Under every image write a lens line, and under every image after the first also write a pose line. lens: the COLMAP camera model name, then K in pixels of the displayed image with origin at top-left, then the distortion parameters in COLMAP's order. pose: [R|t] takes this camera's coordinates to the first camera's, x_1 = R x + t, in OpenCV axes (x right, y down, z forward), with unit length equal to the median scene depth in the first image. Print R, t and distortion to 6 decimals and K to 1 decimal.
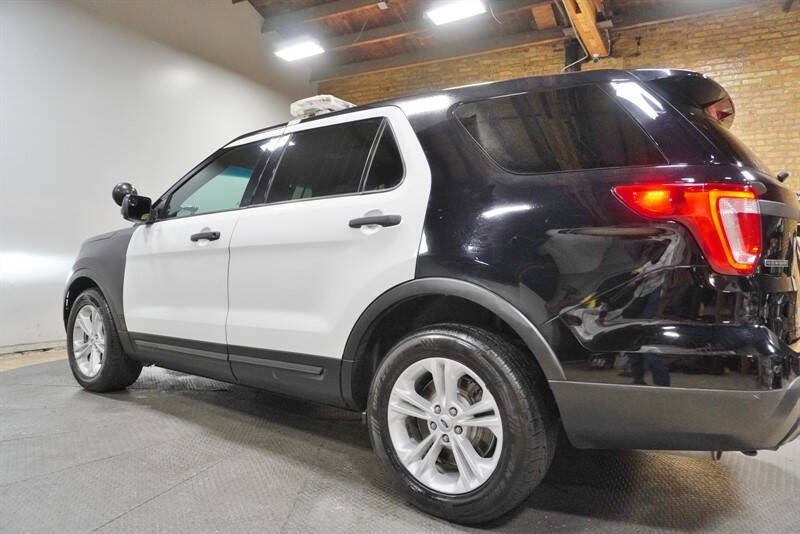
lens RADIAL K [[541.6, 0, 423.5], [0, 541.6, 247.3], [0, 0, 1]] dist [-0.034894, 0.024673]
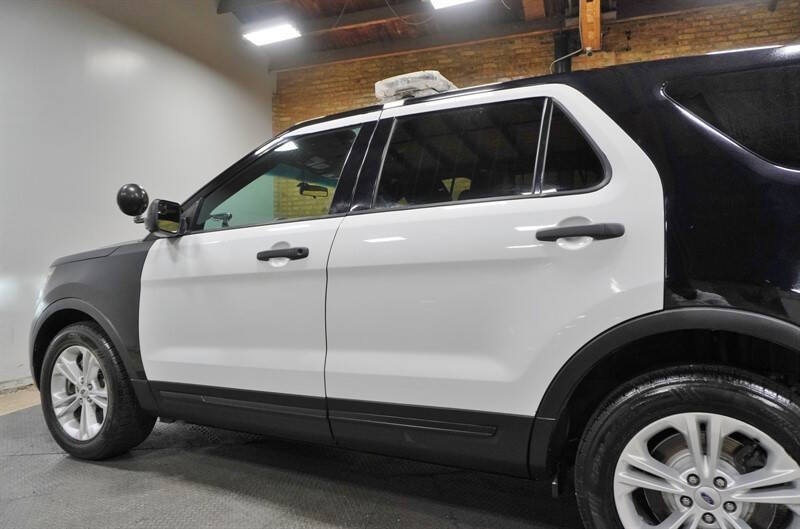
lens RADIAL K [[545.5, 0, 430.5], [0, 545.5, 244.8], [0, 0, 1]] dist [-0.032501, 0.021323]
pose [[0.987712, -0.025033, 0.154269, -0.261768], [0.025555, 0.999672, -0.001404, -0.022110], [-0.154183, 0.005329, 0.988028, 0.180115]]
